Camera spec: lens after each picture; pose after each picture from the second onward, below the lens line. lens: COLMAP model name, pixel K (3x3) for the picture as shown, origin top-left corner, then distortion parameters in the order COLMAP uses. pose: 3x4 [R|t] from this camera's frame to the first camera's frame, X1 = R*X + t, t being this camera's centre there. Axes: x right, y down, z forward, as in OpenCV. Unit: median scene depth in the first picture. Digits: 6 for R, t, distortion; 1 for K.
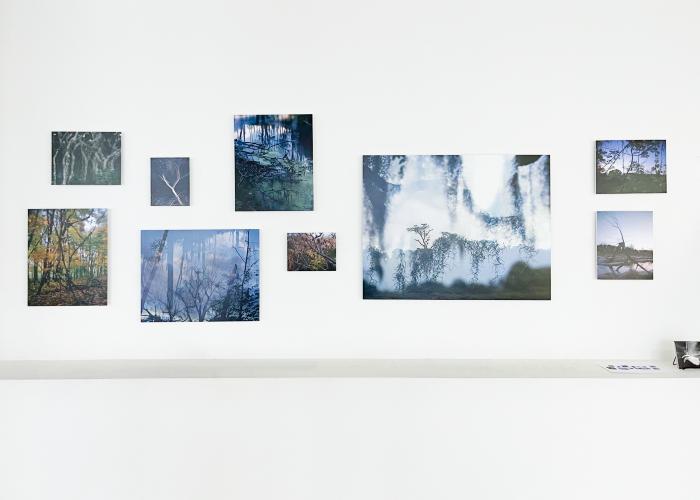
lens RADIAL K [[775.1, 0, 348.2], [0, 775.1, 254.3], [0, 0, 1]] dist [0.091416, 0.000000]
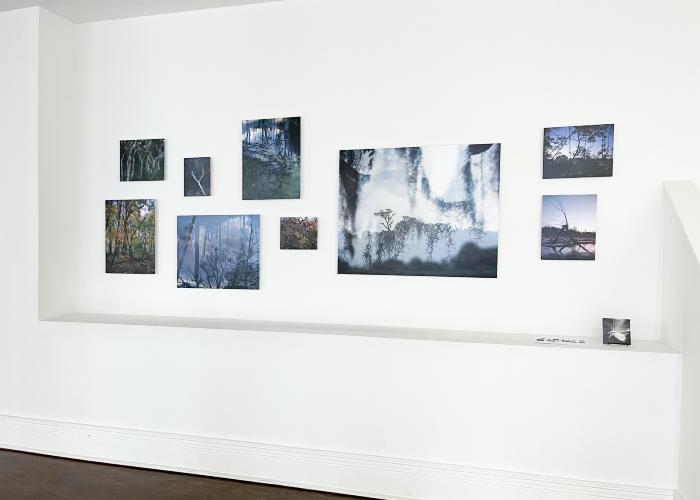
lens RADIAL K [[775.1, 0, 351.6], [0, 775.1, 248.1], [0, 0, 1]] dist [0.091416, 0.000000]
pose [[0.997439, 0.026672, 0.066358, -0.038131], [-0.028367, 0.999291, 0.024738, -0.010447], [-0.065651, -0.026557, 0.997489, -0.173116]]
